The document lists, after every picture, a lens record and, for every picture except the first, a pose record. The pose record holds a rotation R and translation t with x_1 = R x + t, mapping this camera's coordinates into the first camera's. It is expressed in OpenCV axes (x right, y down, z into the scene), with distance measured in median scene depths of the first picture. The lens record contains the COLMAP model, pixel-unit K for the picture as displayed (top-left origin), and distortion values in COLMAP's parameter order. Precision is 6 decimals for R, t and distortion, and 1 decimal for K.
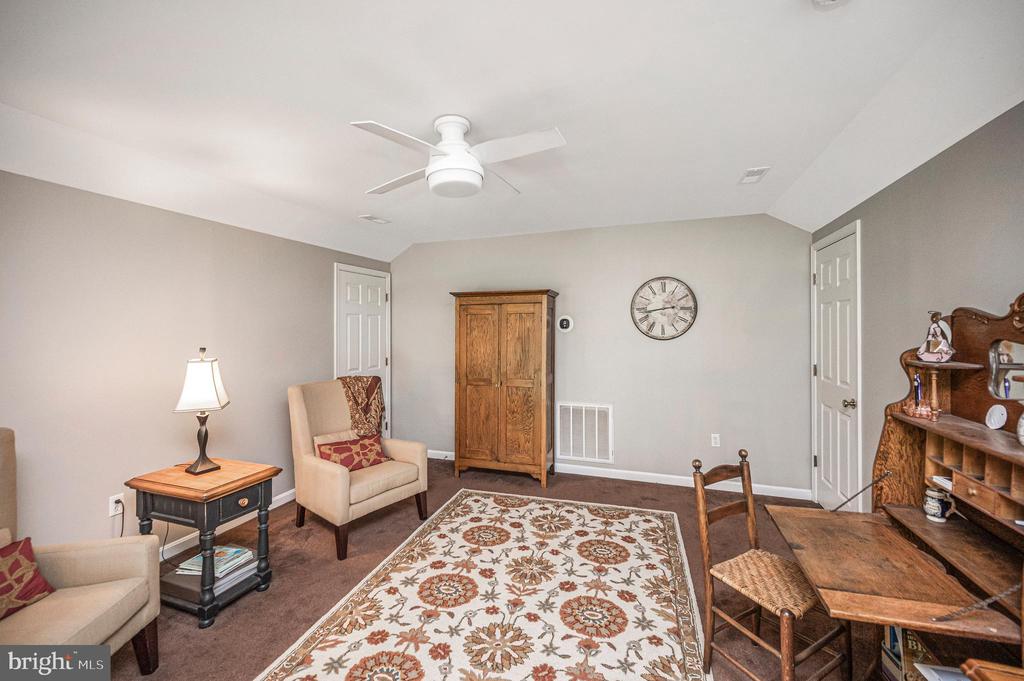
lens RADIAL K [[418.3, 0, 517.3], [0, 418.3, 333.0], [0, 0, 1]] dist [0.003834, -0.001077]
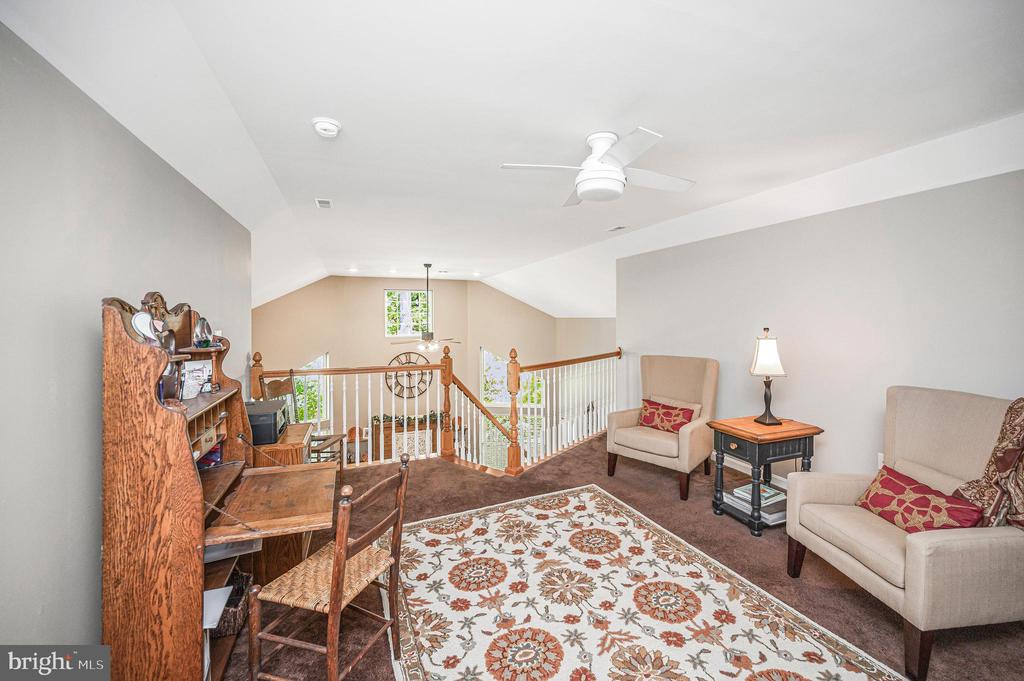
lens RADIAL K [[418.3, 0, 518.8], [0, 418.3, 313.5], [0, 0, 1]] dist [0.003834, -0.001077]
pose [[-0.761843, 0.004162, -0.647748, 0.739540], [0.002895, 0.999991, 0.003020, -0.017079], [0.647755, 0.000425, -0.761849, 1.647253]]
